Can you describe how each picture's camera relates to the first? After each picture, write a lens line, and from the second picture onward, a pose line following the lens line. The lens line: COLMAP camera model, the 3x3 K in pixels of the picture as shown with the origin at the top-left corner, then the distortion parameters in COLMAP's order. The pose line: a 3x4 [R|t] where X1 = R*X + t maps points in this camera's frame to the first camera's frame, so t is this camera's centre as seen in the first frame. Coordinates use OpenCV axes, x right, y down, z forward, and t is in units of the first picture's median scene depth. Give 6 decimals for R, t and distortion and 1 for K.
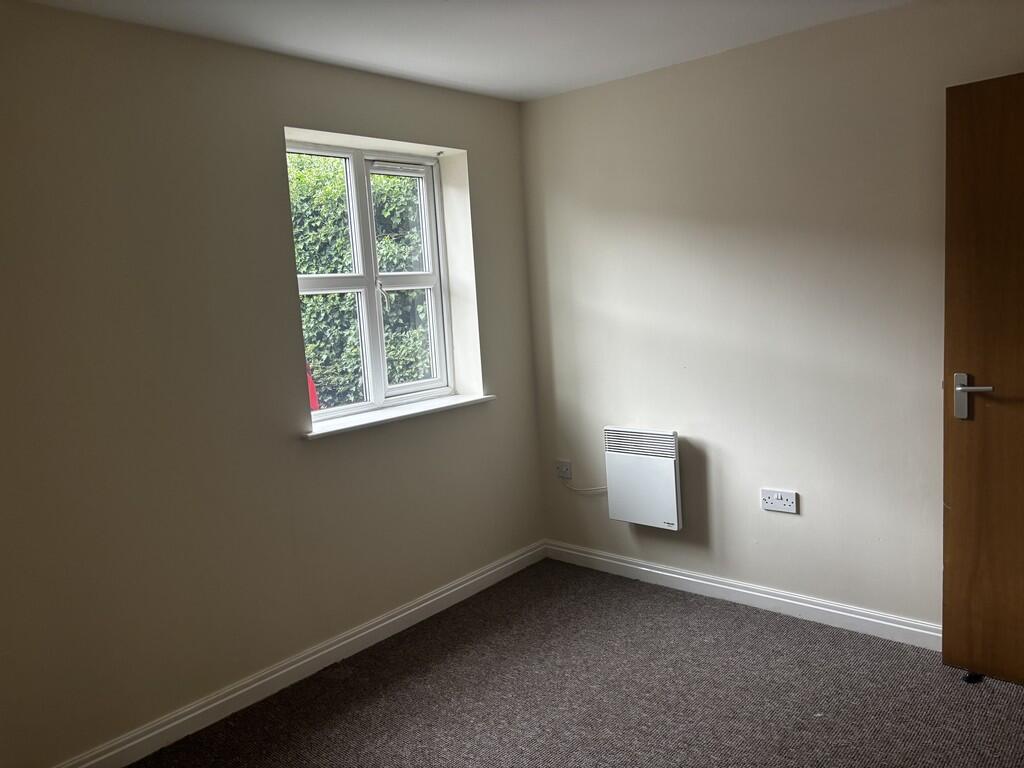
lens RADIAL K [[770.5, 0, 512.4], [0, 770.5, 381.6], [0, 0, 1]] dist [-0.000617, -0.023671]
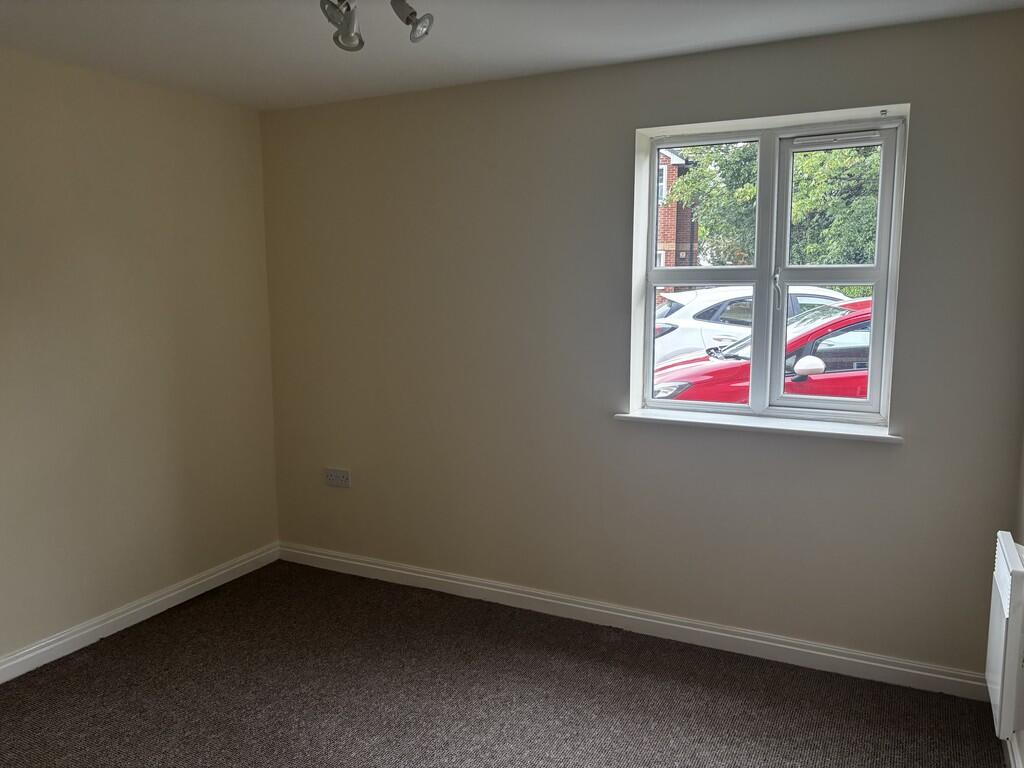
lens RADIAL K [[770.5, 0, 512.7], [0, 770.5, 385.2], [0, 0, 1]] dist [-0.000617, -0.023671]
pose [[0.224552, 0.171275, -0.959292, 0.644451], [-0.139430, 0.979950, 0.142325, -0.090508], [0.964435, 0.101794, 0.243931, 0.507847]]
